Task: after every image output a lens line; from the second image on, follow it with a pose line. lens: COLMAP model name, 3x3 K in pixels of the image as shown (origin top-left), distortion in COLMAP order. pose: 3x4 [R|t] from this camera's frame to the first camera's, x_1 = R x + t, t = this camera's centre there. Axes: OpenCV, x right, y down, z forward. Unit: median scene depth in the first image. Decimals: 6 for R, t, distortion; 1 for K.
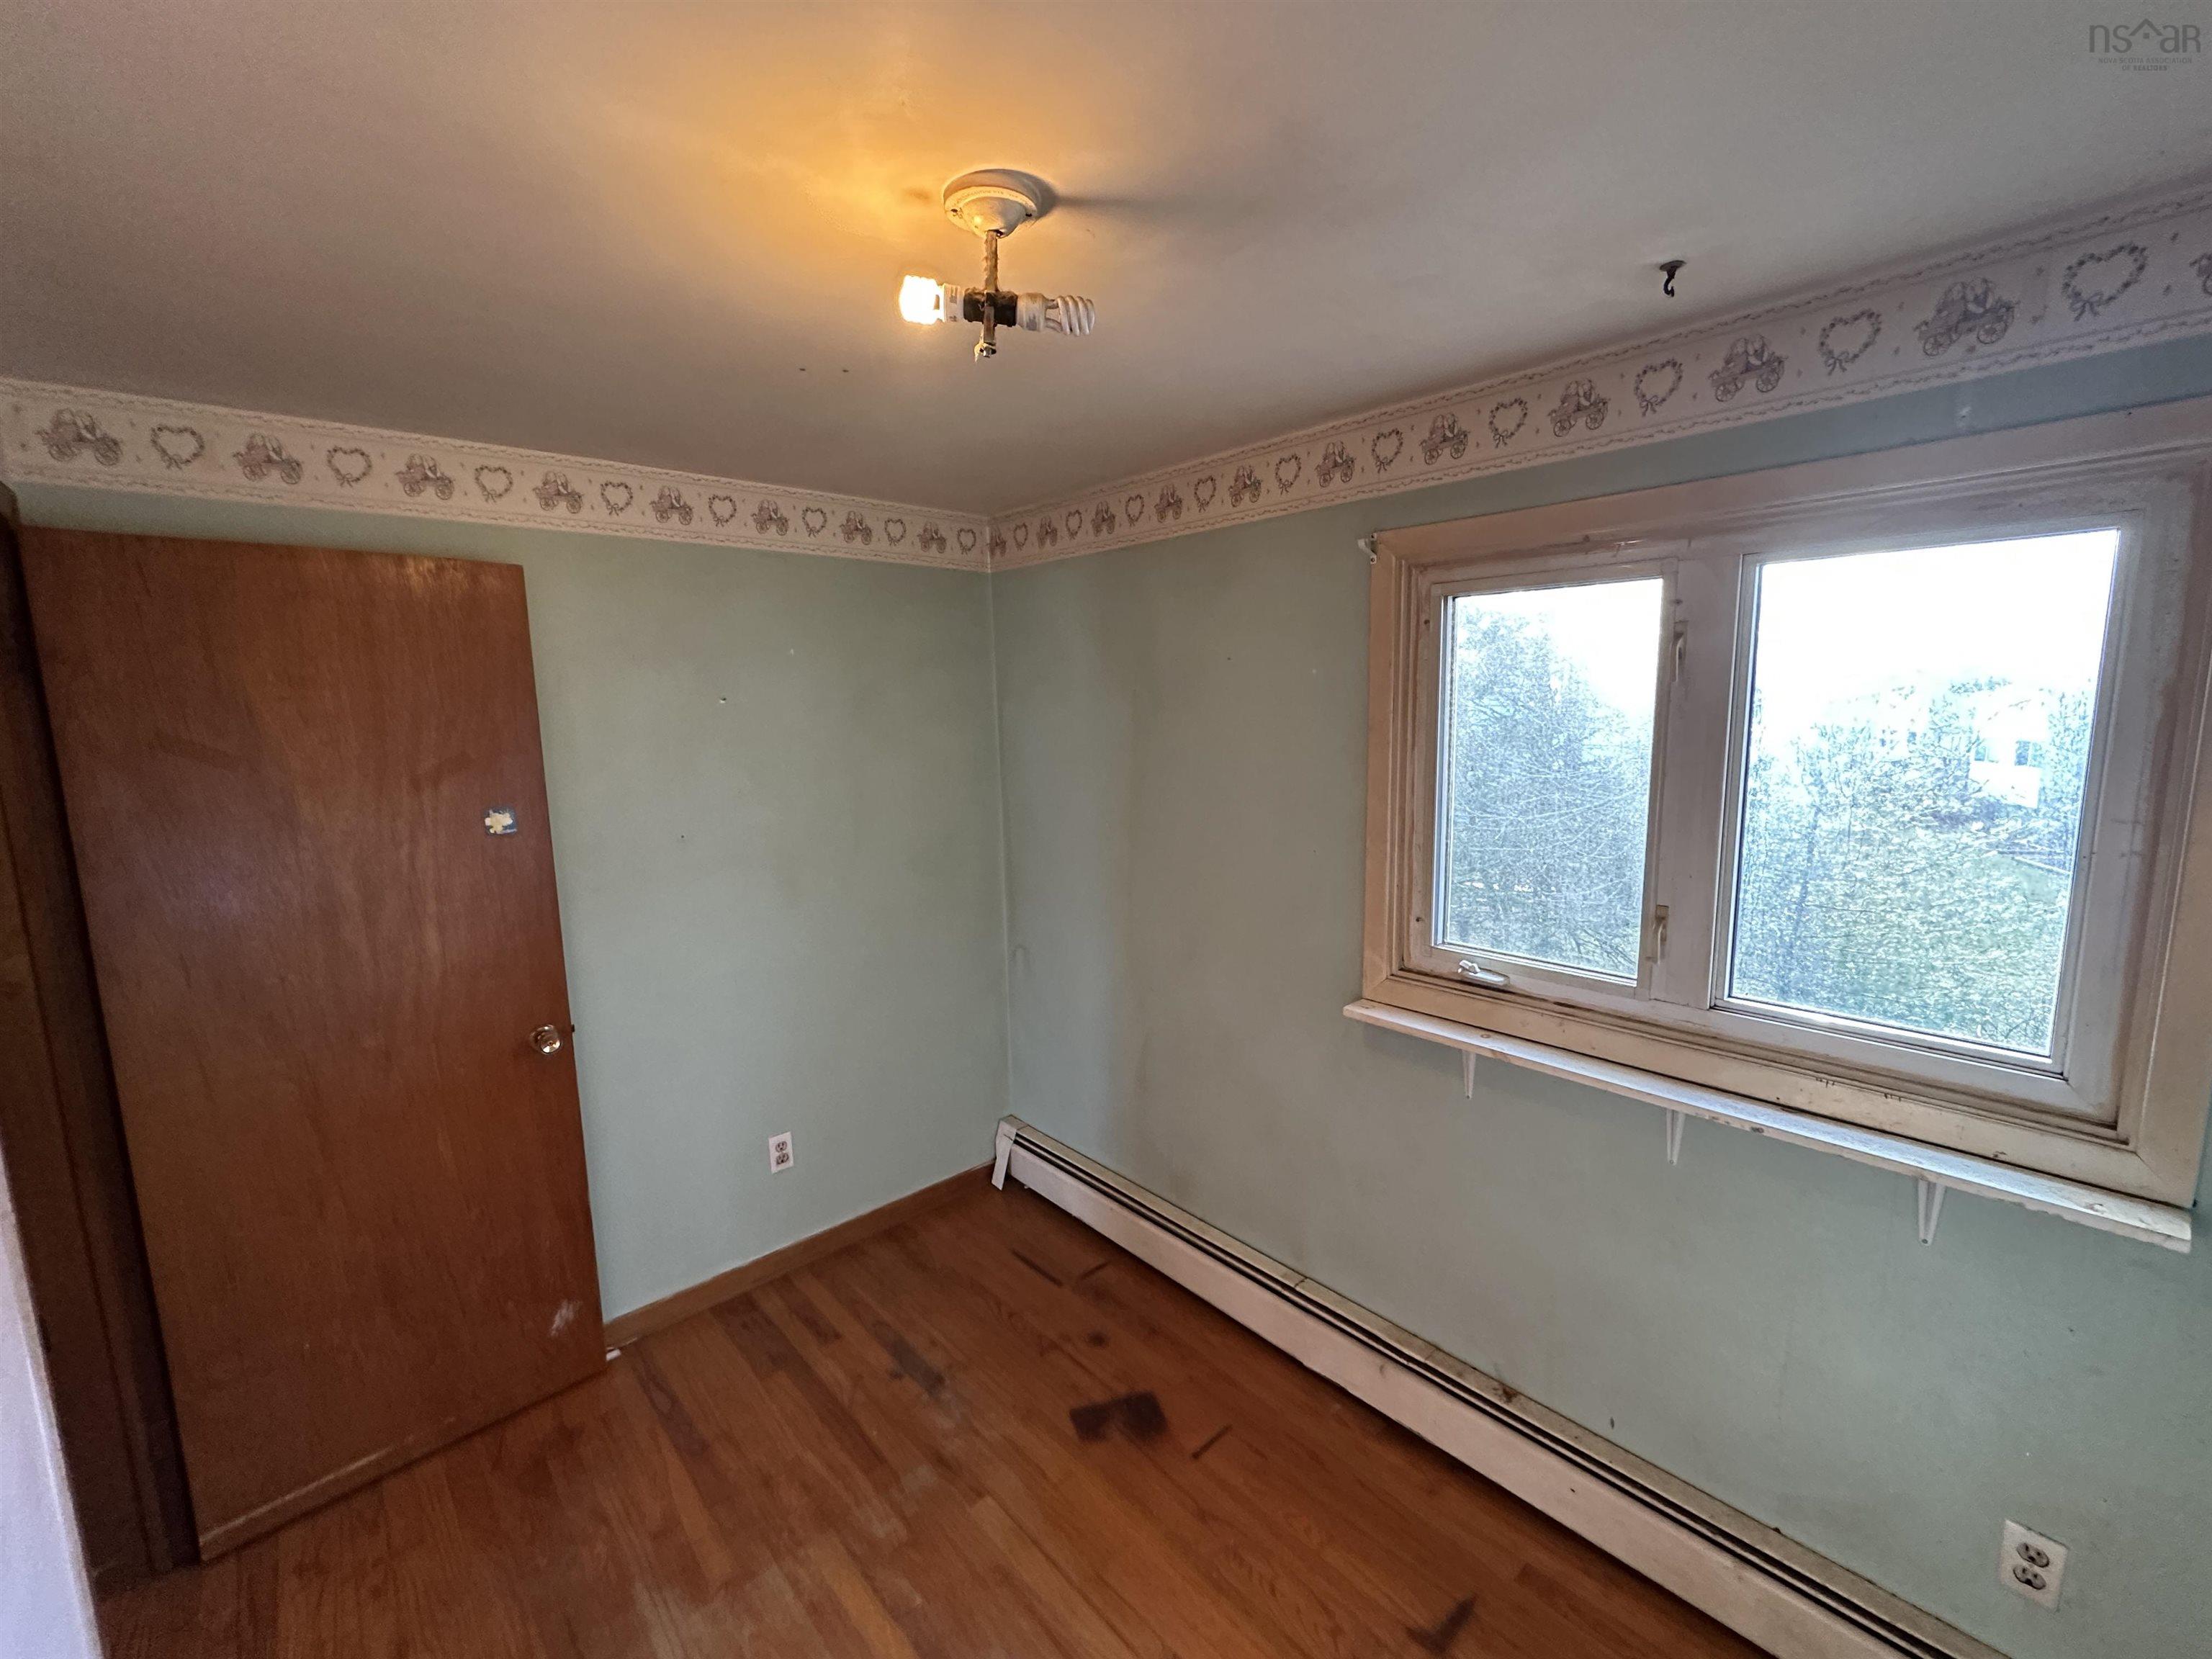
lens RADIAL K [[888.7, 0, 1106.0], [0, 888.7, 829.5], [0, 0, 1]] dist [0.000105, 0.000337]
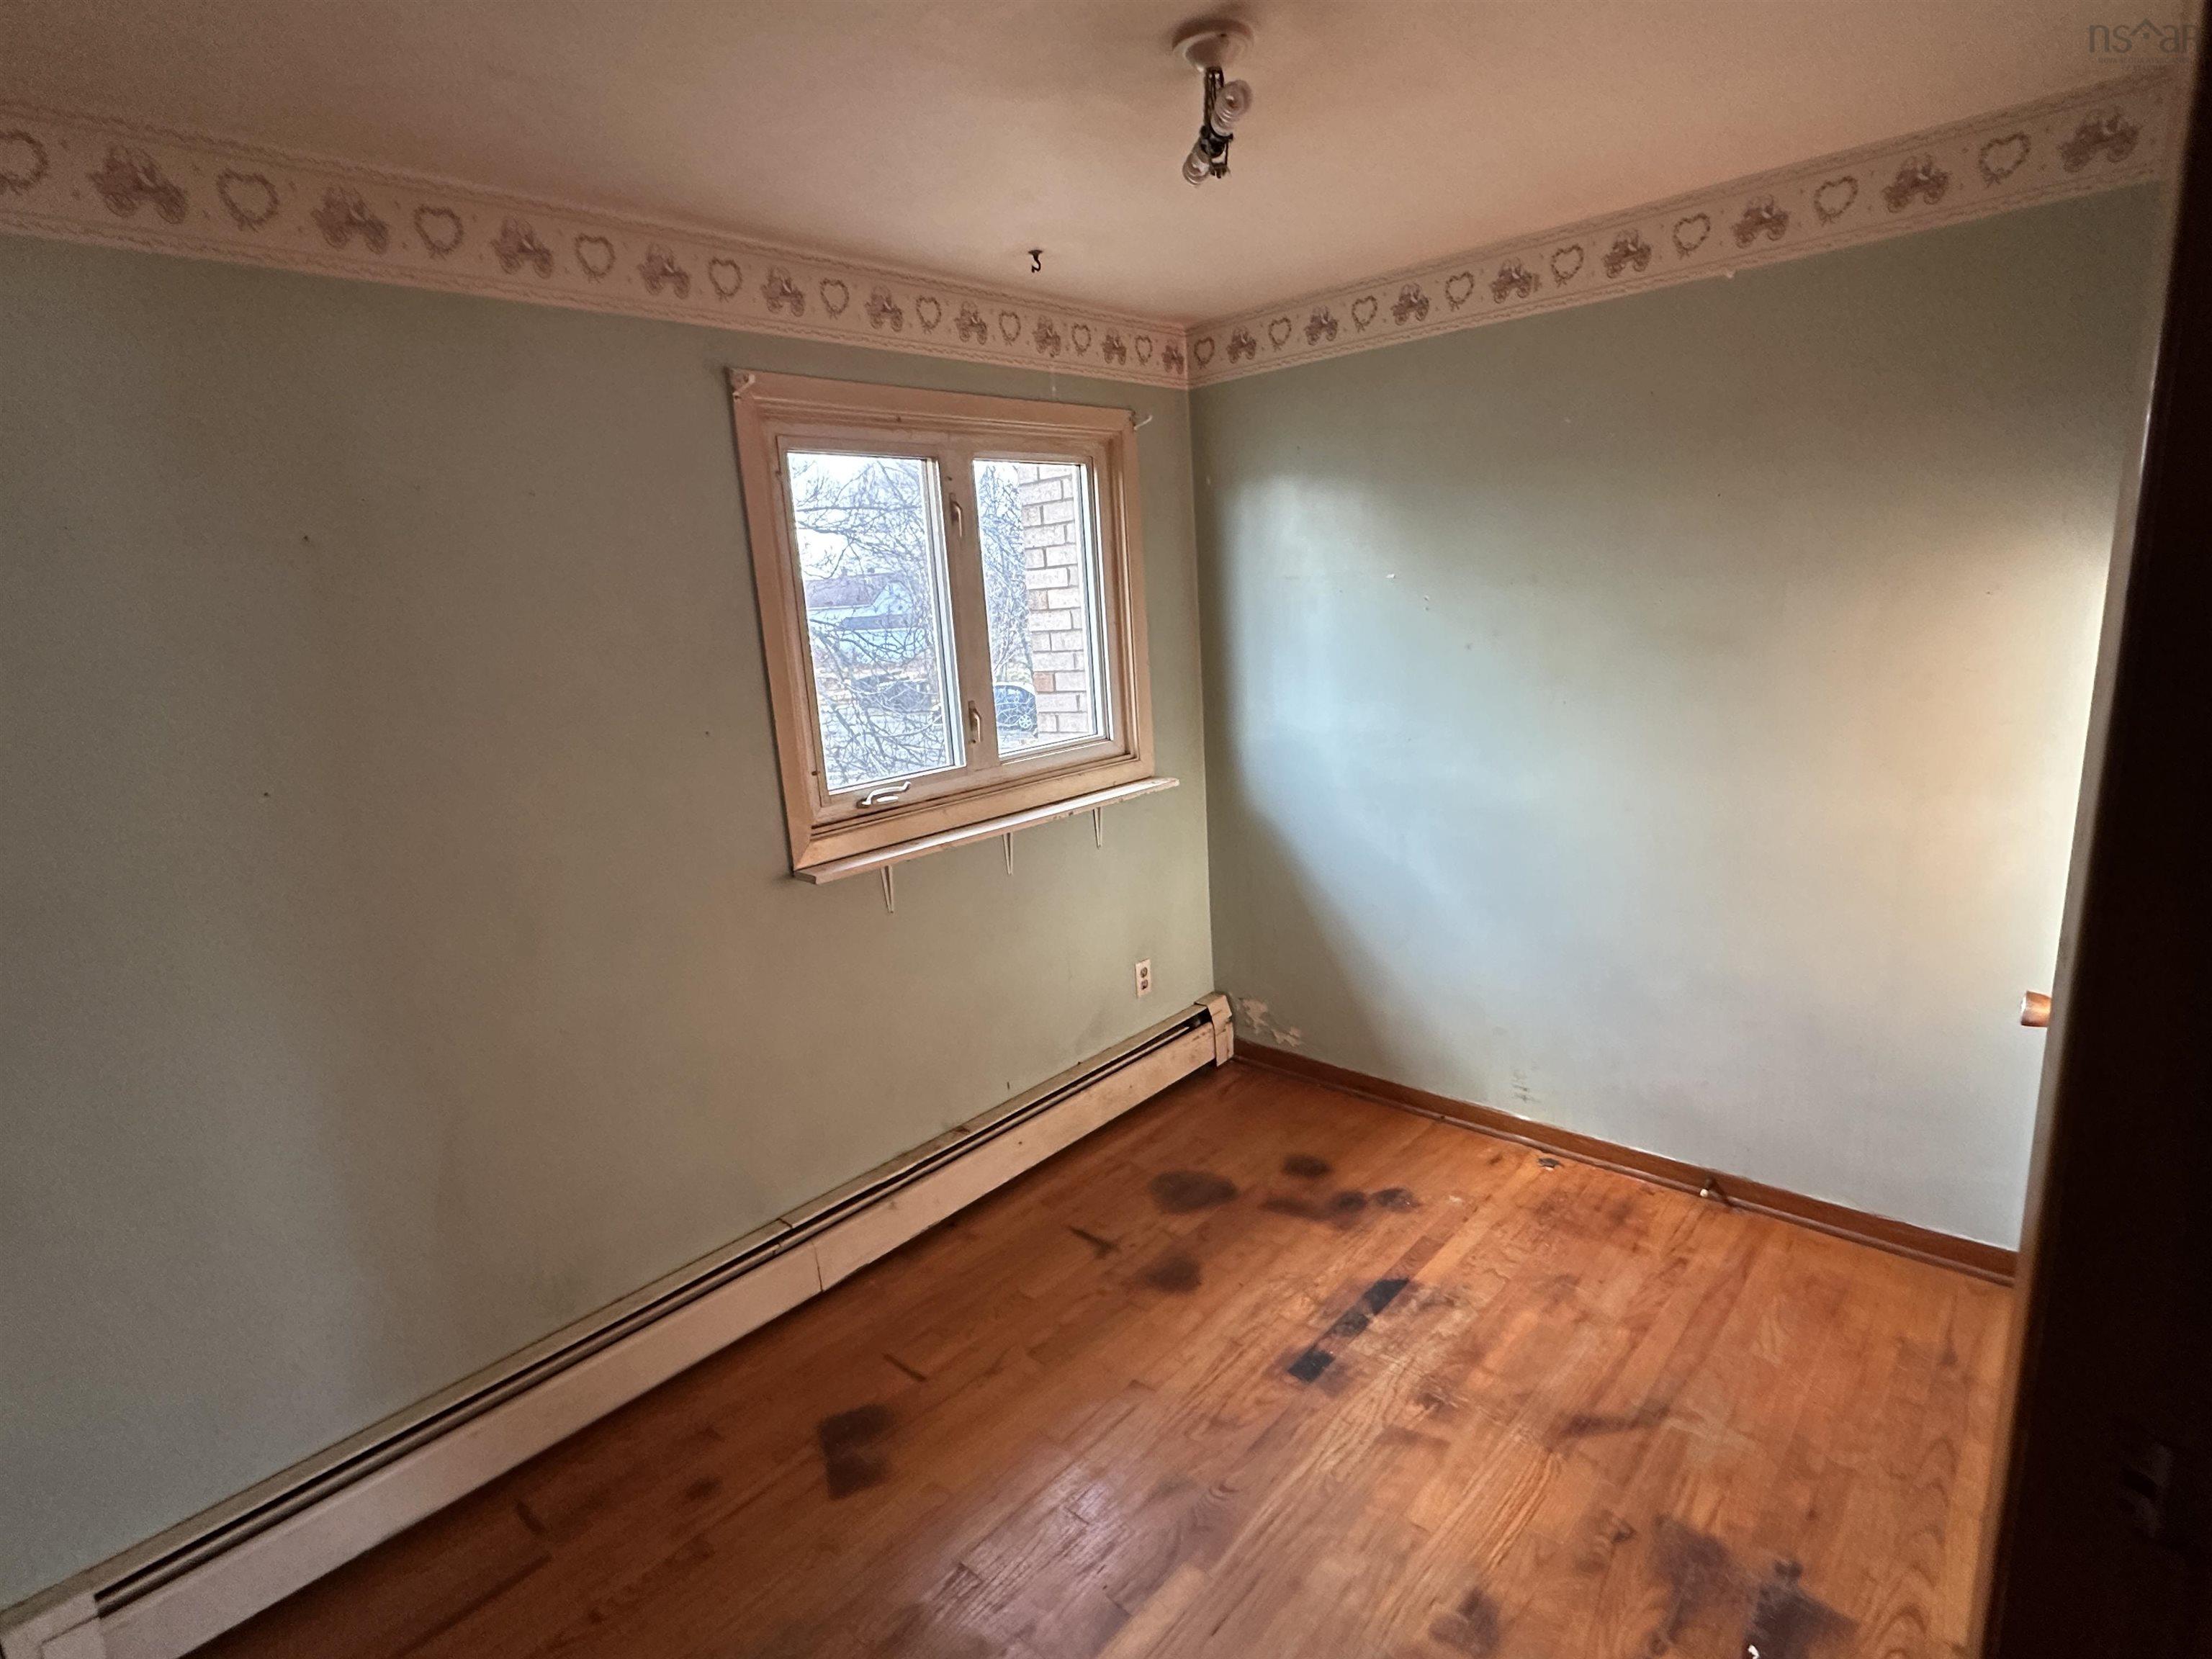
lens RADIAL K [[1131.3, 0, 1109.8], [0, 1131.3, 829.0], [0, 0, 1]] dist [0.002191, -0.000781]
pose [[-0.089903, -0.193894, 0.976894, -1.014191], [0.200577, 0.957244, 0.208453, -0.041856], [-0.975544, 0.214683, -0.047168, 0.800202]]
